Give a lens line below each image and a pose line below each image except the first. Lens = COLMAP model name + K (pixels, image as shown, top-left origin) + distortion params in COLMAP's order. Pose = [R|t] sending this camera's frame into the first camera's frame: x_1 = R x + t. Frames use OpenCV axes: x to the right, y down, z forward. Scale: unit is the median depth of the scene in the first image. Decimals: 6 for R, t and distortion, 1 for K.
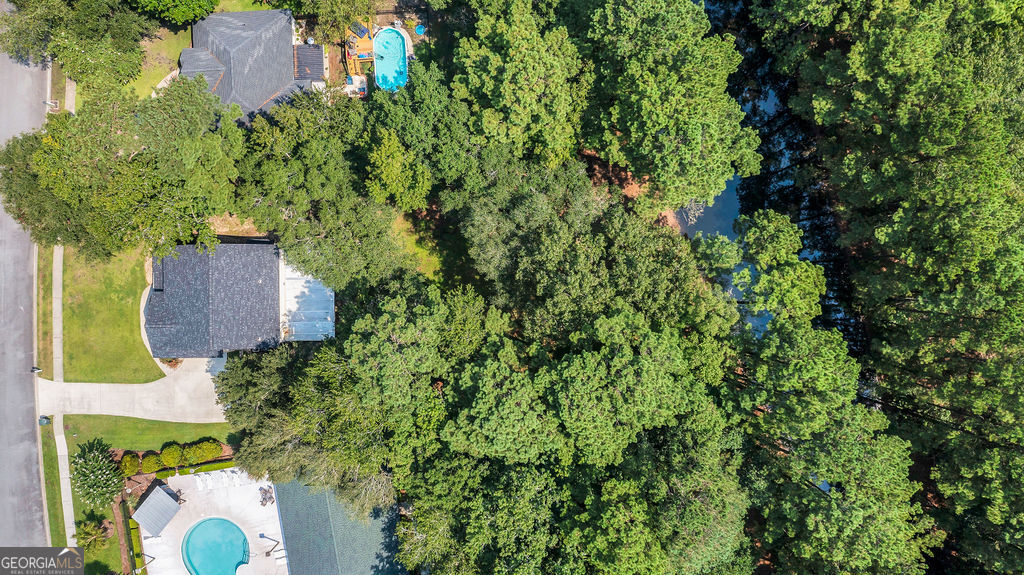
lens RADIAL K [[869.4, 0, 512.0], [0, 869.4, 287.5], [0, 0, 1]] dist [-0.051448, 0.003956]
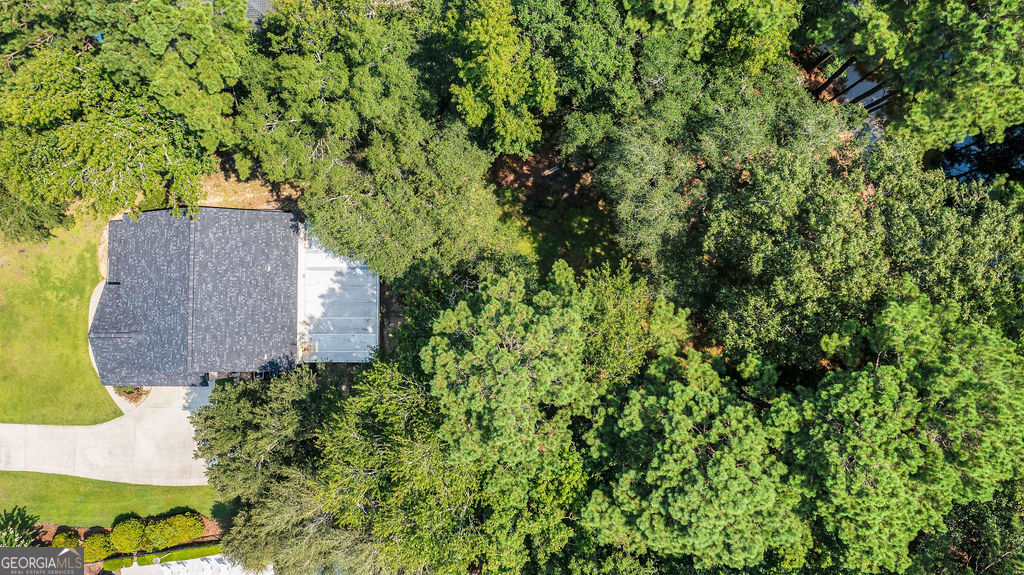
lens RADIAL K [[869.4, 0, 512.0], [0, 869.4, 287.5], [0, 0, 1]] dist [-0.051448, 0.003956]
pose [[0.999964, 0.008131, 0.002313, -0.119990], [-0.007977, 0.998165, -0.060022, 0.049337], [-0.002797, 0.060001, 0.998194, 0.384885]]
